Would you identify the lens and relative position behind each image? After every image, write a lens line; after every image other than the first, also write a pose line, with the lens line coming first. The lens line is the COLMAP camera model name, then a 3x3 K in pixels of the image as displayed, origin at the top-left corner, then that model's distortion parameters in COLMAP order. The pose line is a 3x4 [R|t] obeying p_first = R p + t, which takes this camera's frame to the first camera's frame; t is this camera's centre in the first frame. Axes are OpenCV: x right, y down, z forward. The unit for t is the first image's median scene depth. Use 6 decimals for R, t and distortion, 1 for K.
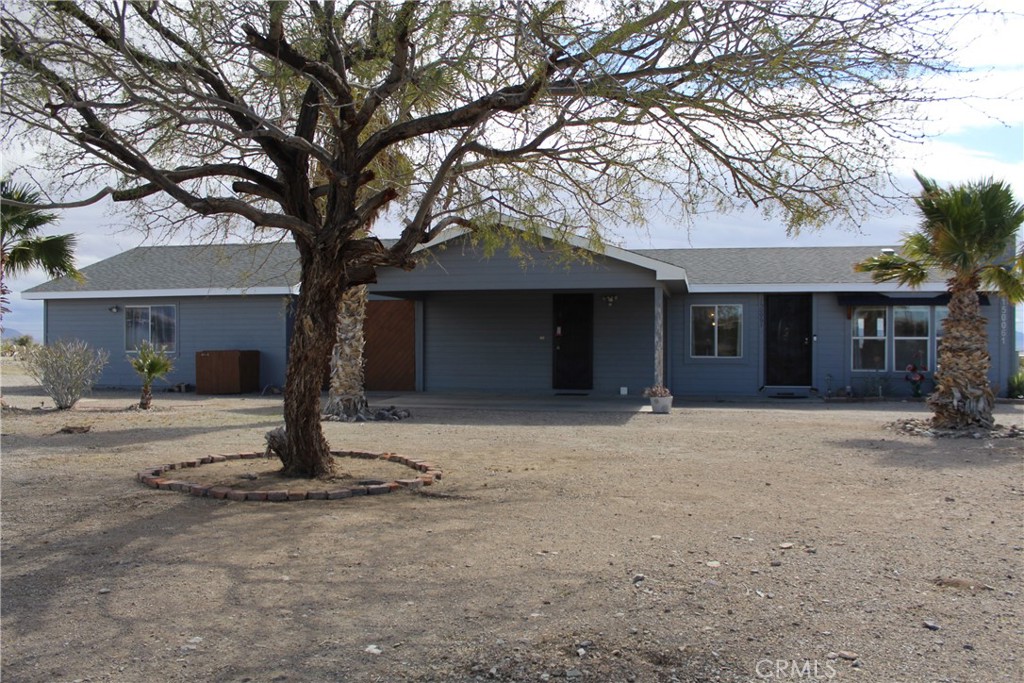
lens RADIAL K [[849.5, 0, 511.8], [0, 849.5, 345.2], [0, 0, 1]] dist [-0.138653, 0.091255]
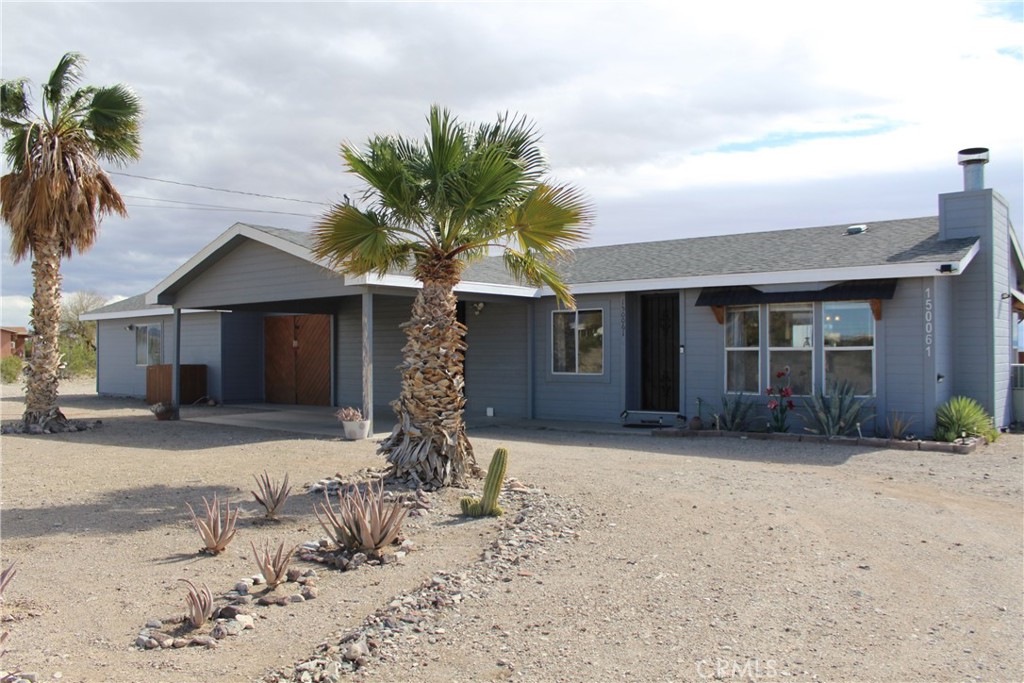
lens RADIAL K [[849.5, 0, 512.2], [0, 849.5, 339.5], [0, 0, 1]] dist [-0.138653, 0.091255]
pose [[0.887146, -0.012364, -0.461324, 0.579938], [0.004562, 0.999827, -0.018024, -0.004521], [0.461467, 0.013885, 0.887049, 0.247521]]
